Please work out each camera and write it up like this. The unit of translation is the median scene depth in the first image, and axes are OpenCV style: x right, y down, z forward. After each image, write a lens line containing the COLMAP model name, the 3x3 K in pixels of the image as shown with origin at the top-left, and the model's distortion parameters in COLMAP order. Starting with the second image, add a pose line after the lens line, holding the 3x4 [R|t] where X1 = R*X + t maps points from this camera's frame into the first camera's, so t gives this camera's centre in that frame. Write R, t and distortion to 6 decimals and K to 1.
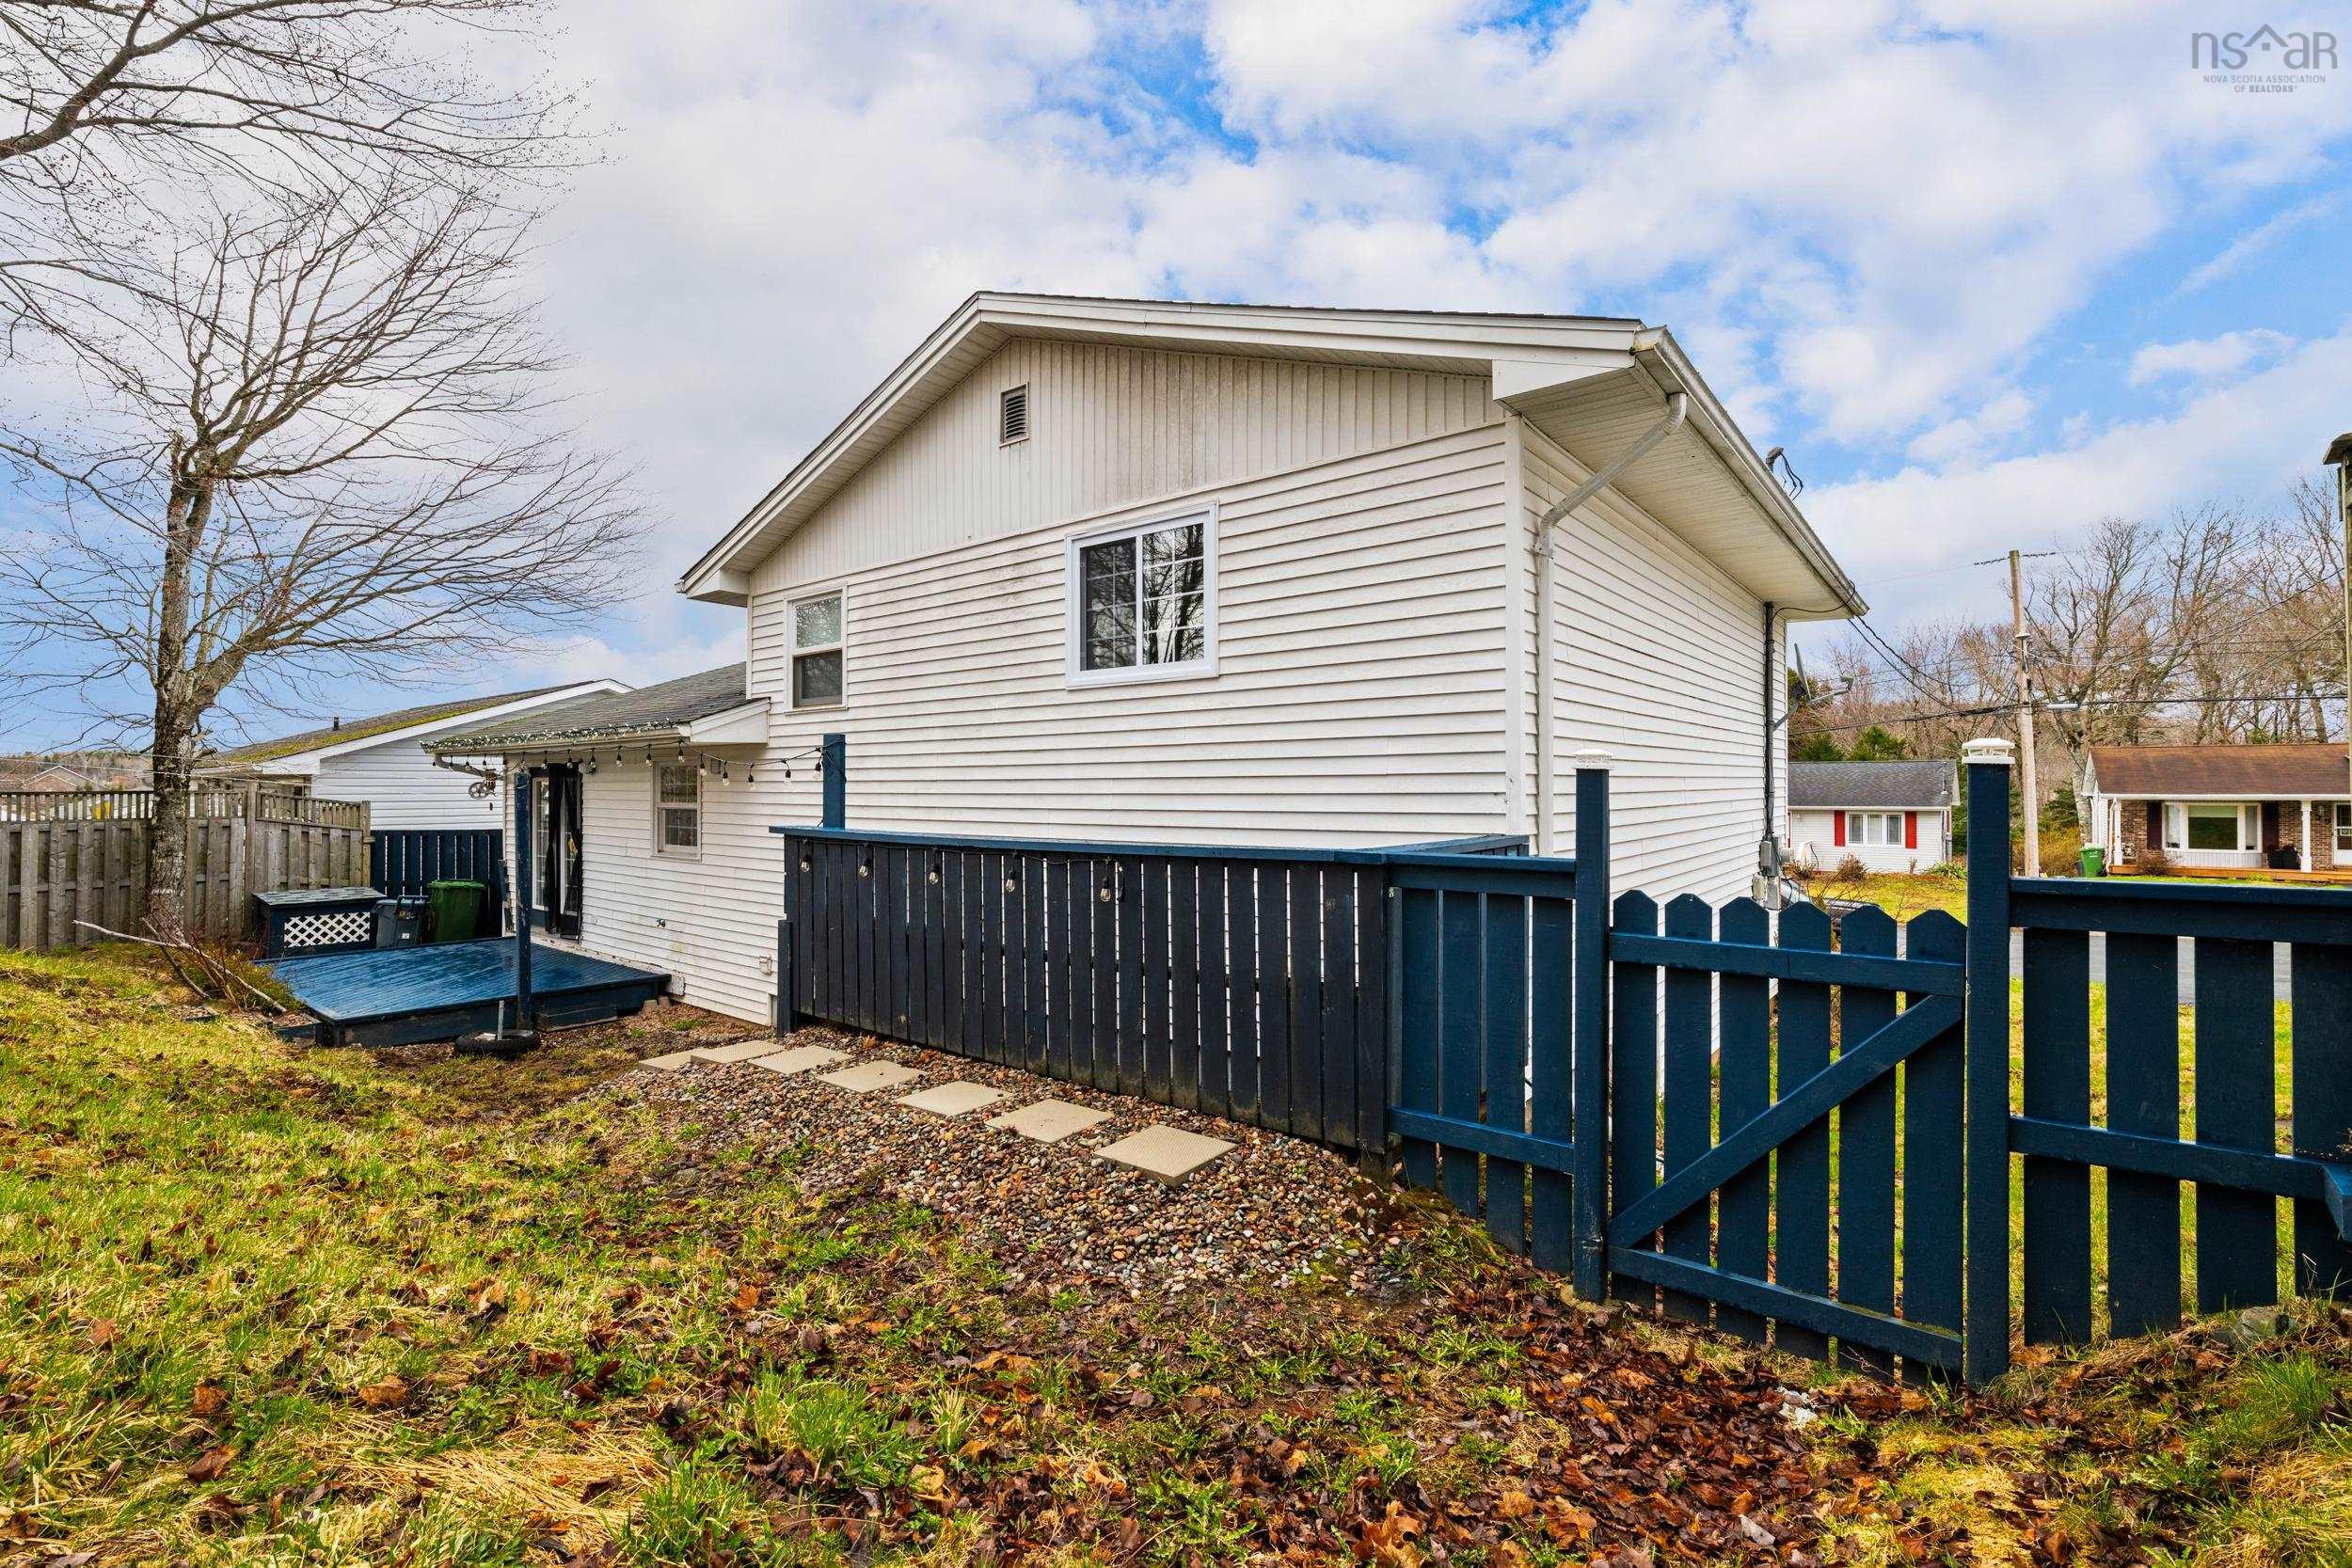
lens RADIAL K [[1043.9, 0, 1174.2], [0, 1043.9, 790.2], [0, 0, 1]] dist [0.002605, 0.000101]
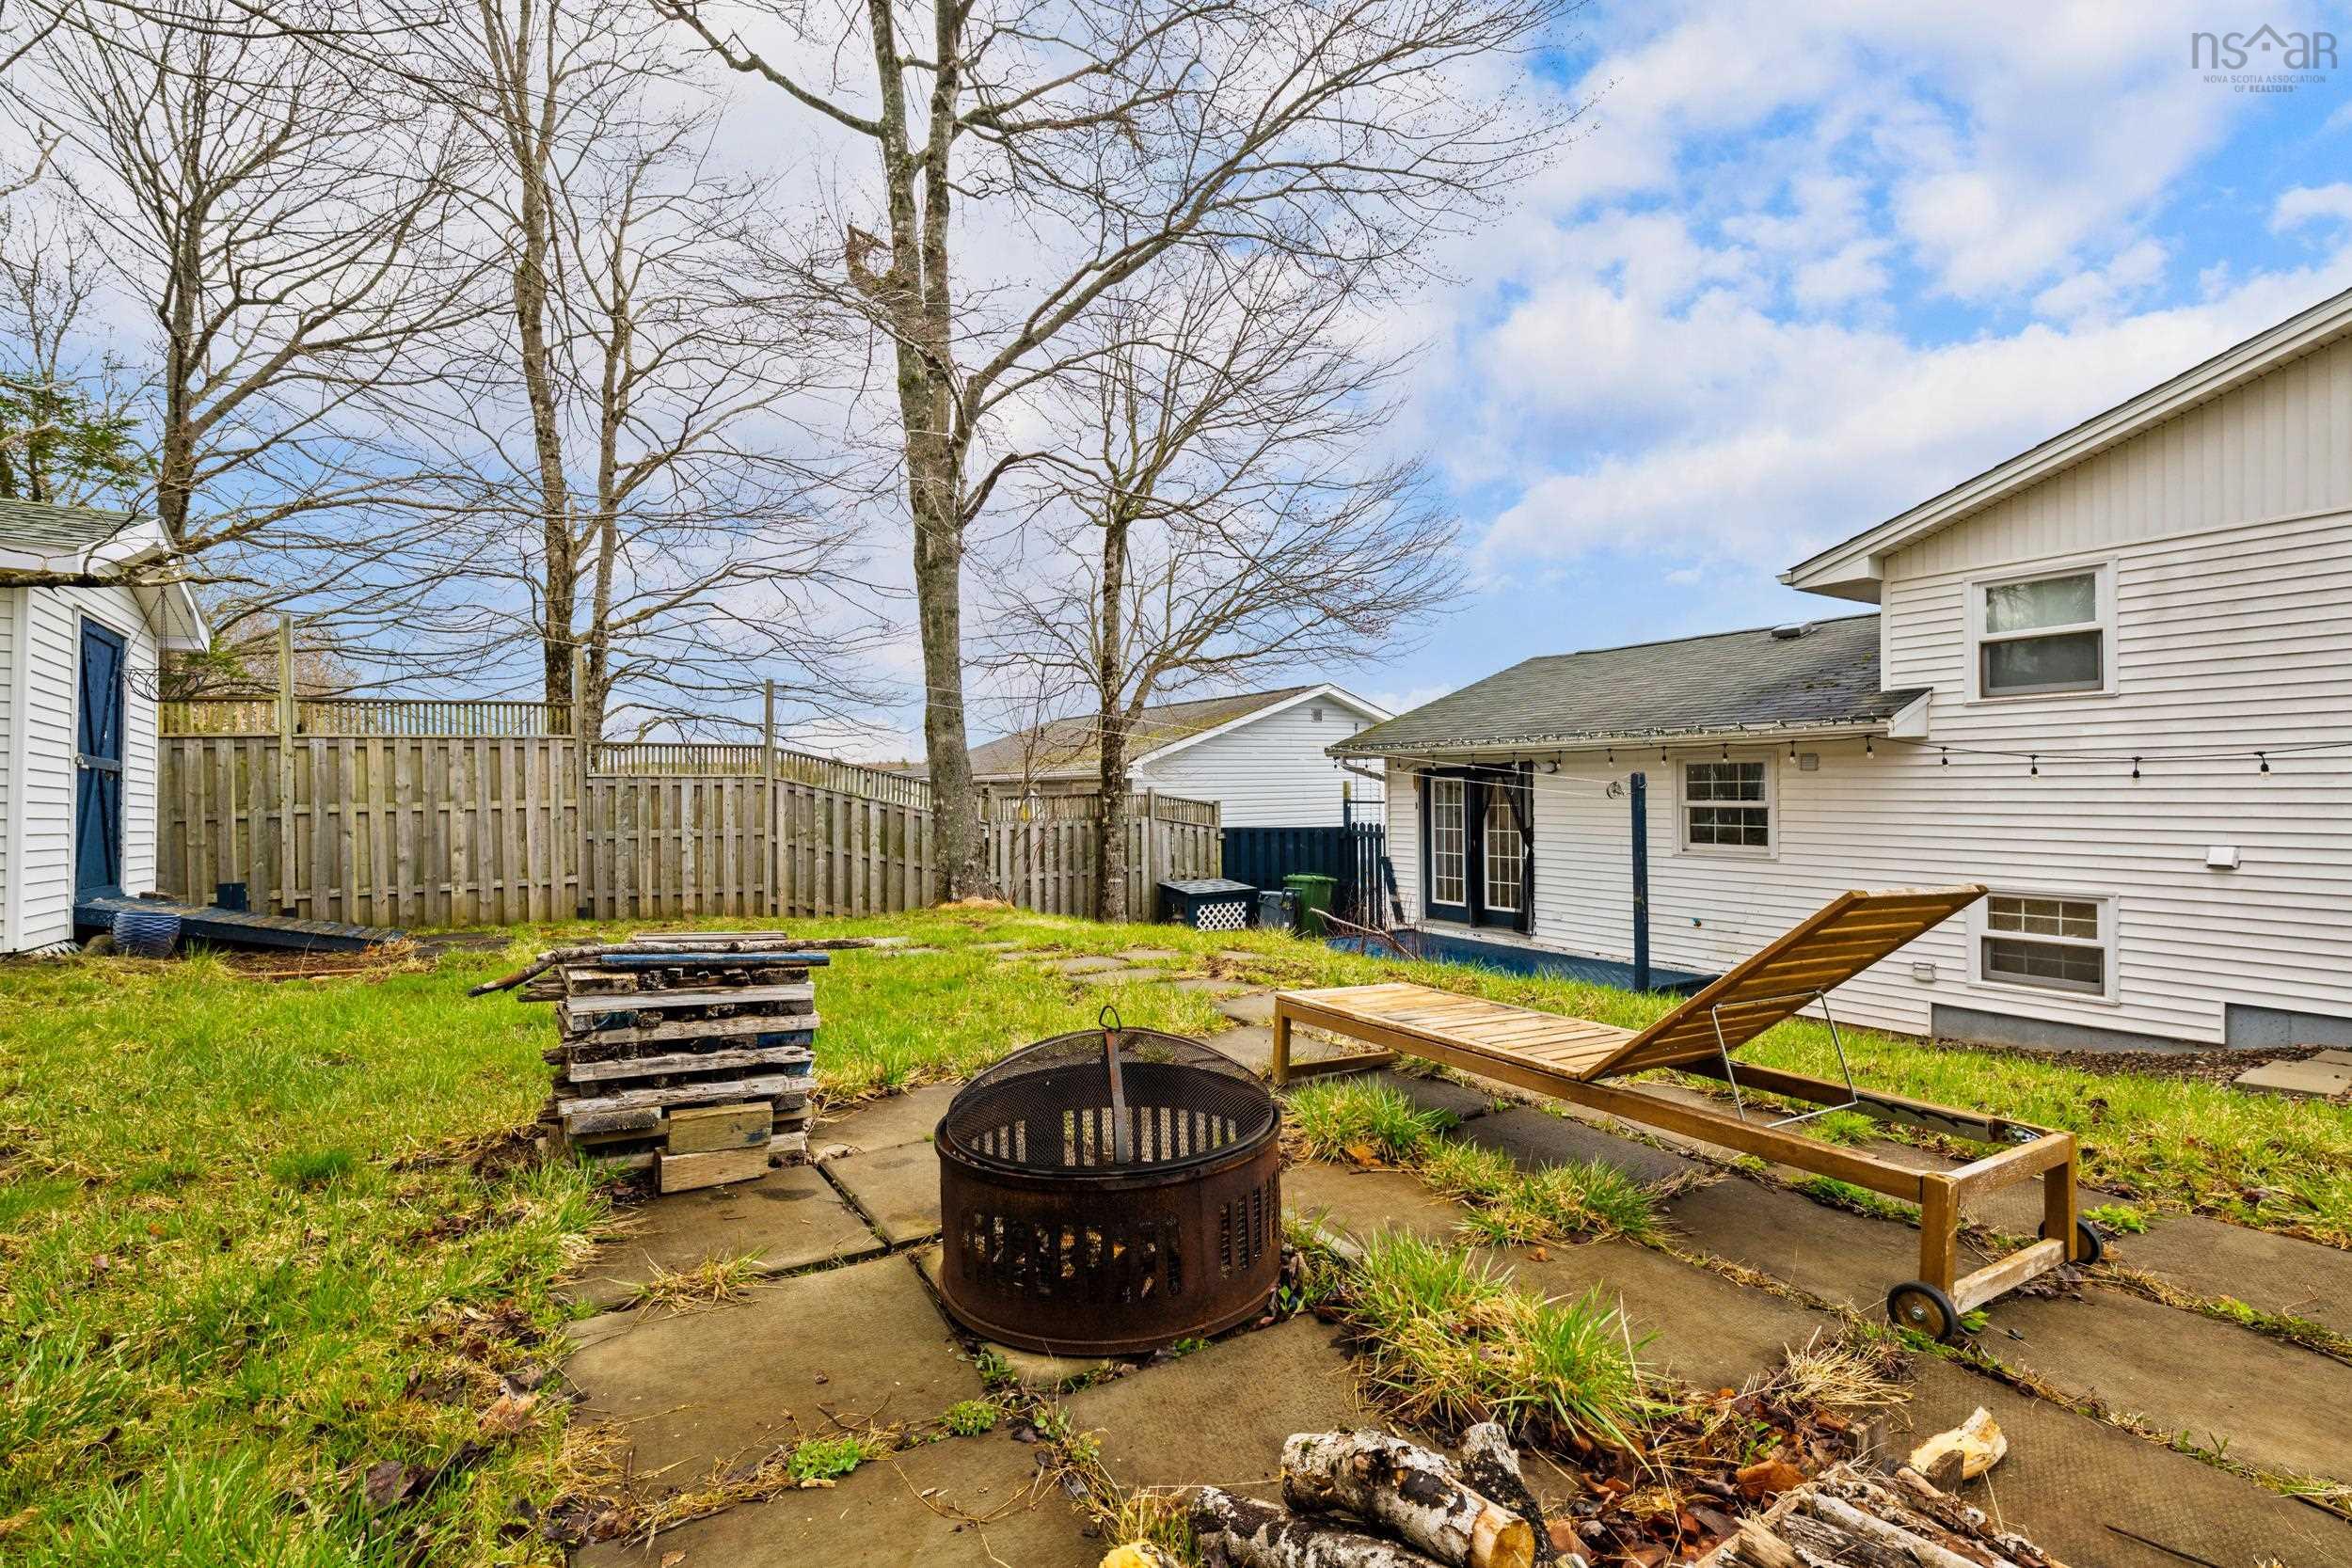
lens RADIAL K [[1043.9, 0, 1177.9], [0, 1043.9, 794.8], [0, 0, 1]] dist [0.002605, 0.000101]
pose [[0.952516, -0.008083, -0.304382, -0.528390], [0.010277, 0.999931, 0.005608, -0.003599], [0.304316, -0.008470, 0.952534, -0.074318]]
